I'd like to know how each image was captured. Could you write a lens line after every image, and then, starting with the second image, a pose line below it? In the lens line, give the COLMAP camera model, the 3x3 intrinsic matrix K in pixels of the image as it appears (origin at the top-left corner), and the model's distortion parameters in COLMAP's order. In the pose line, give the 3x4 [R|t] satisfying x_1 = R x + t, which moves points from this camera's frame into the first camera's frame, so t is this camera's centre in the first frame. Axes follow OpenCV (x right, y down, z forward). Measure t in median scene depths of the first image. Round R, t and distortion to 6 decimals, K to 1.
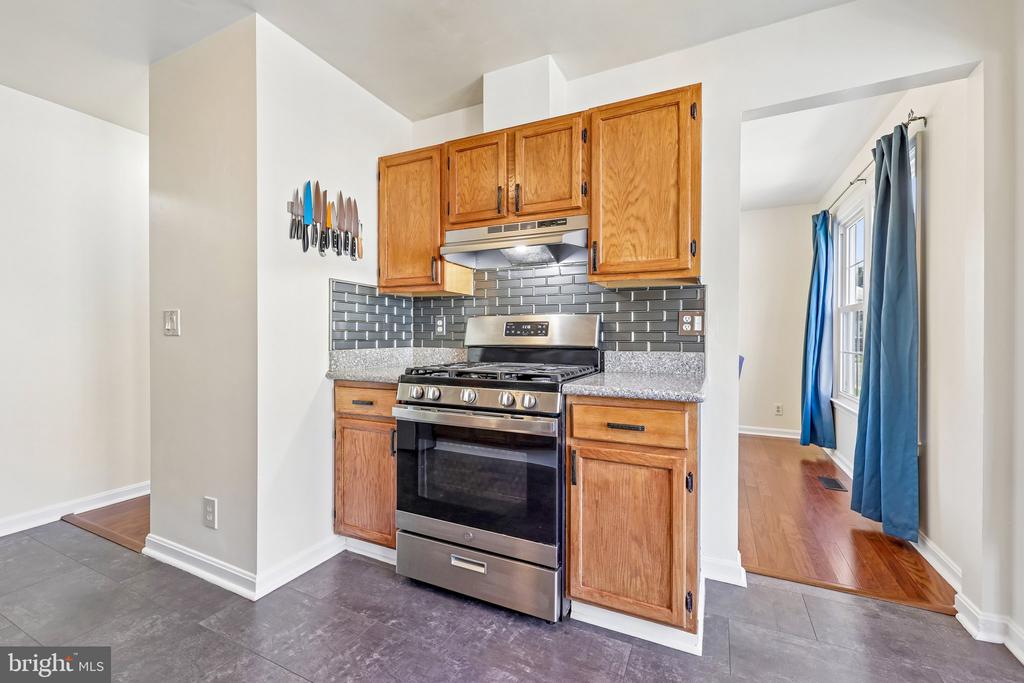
lens RADIAL K [[423.9, 0, 515.8], [0, 423.9, 337.2], [0, 0, 1]] dist [-0.000377, 0.000175]
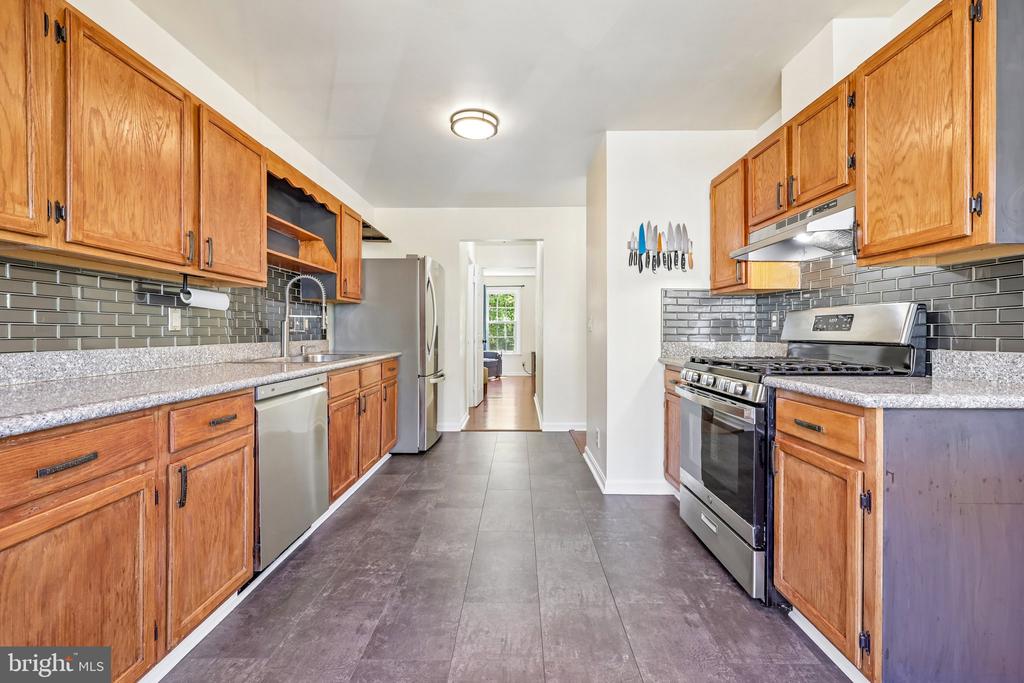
lens RADIAL K [[422.0, 0, 511.3], [0, 422.0, 333.8], [0, 0, 1]] dist [-0.000331, 0.000298]
pose [[0.418704, 0.001938, -0.908121, 0.673912], [-0.002298, 0.999997, 0.001075, 0.005850], [0.908120, 0.001637, 0.418707, -0.000558]]
